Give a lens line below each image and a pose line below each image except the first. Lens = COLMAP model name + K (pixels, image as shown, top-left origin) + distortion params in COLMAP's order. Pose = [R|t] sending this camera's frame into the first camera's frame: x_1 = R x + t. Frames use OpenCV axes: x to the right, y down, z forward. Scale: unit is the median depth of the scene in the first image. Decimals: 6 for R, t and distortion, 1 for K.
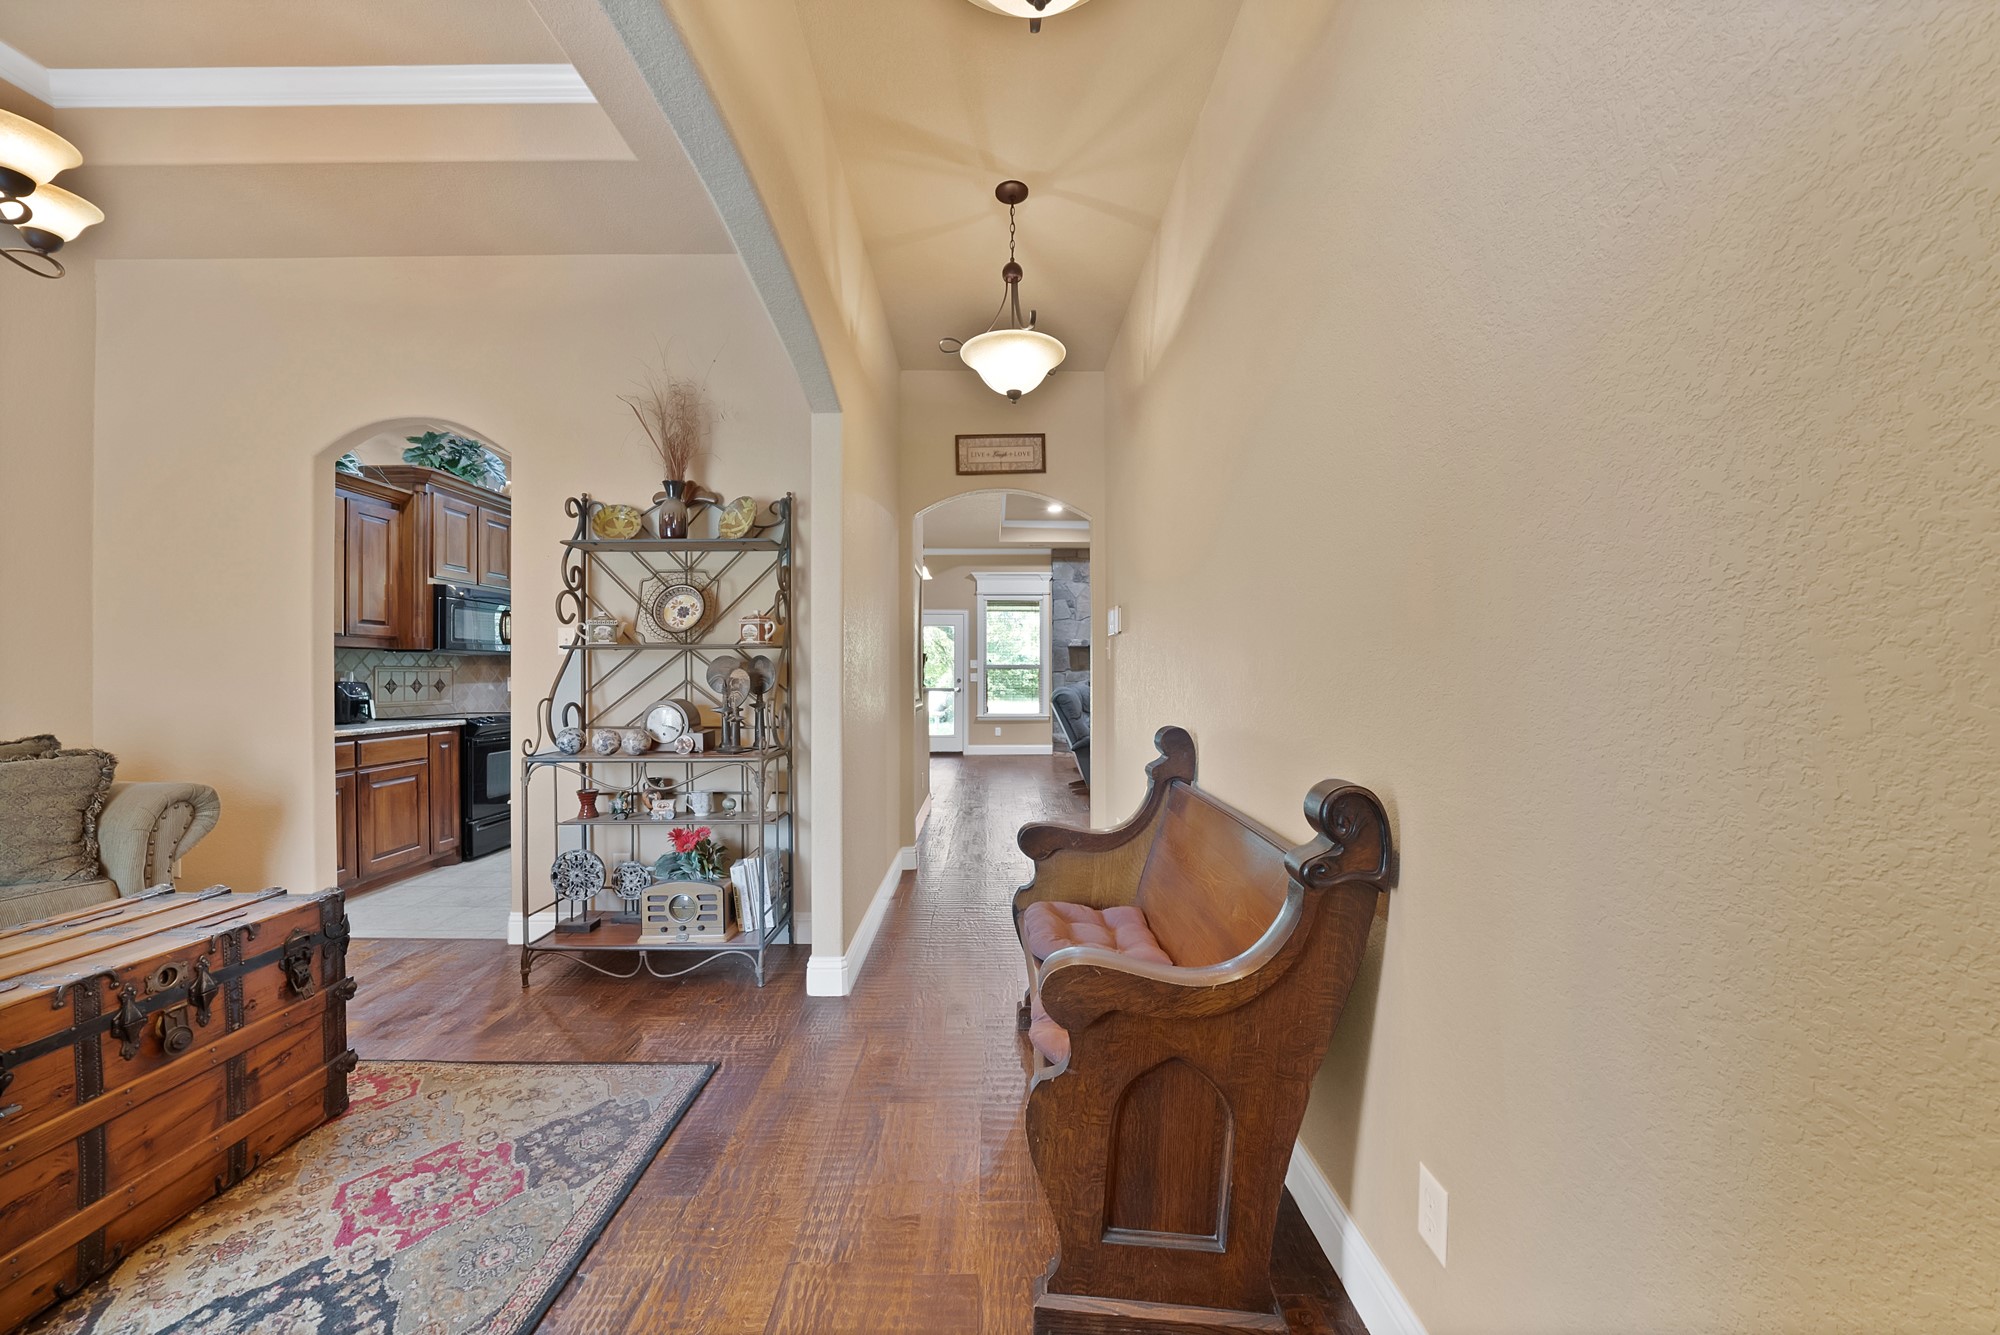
lens RADIAL K [[726.1, 0, 1009.7], [0, 726.1, 674.1], [0, 0, 1]] dist [-0.024121, 0.002003]
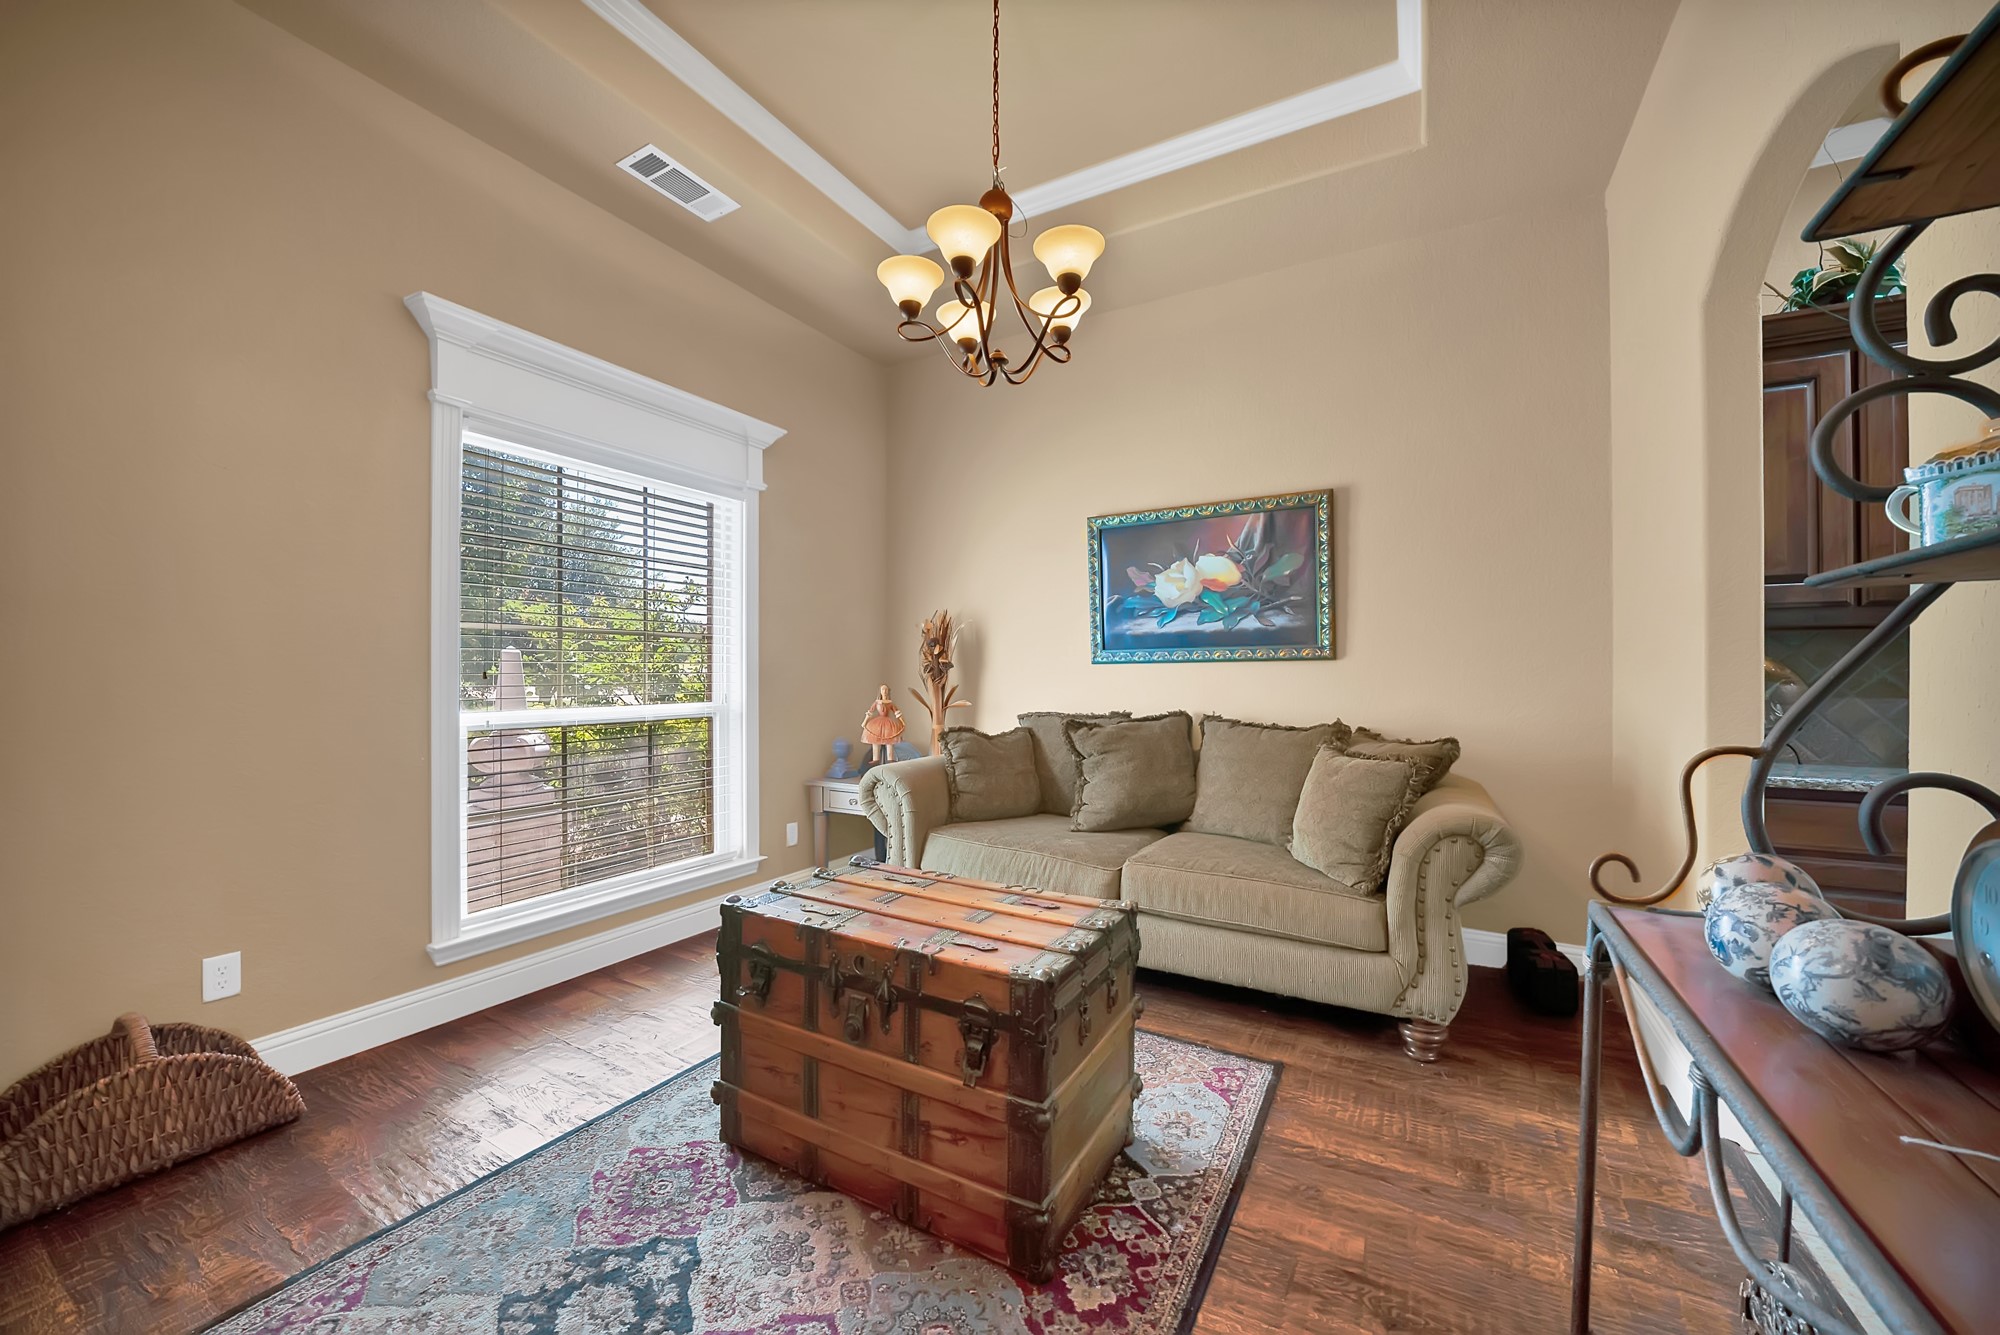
lens RADIAL K [[726.1, 0, 1004.1], [0, 726.1, 675.0], [0, 0, 1]] dist [-0.024121, 0.002003]
pose [[-0.518546, -0.004449, -0.855038, -0.362475], [0.002517, 0.999974, -0.006730, 0.008470], [0.855046, -0.005642, -0.518522, 1.607571]]
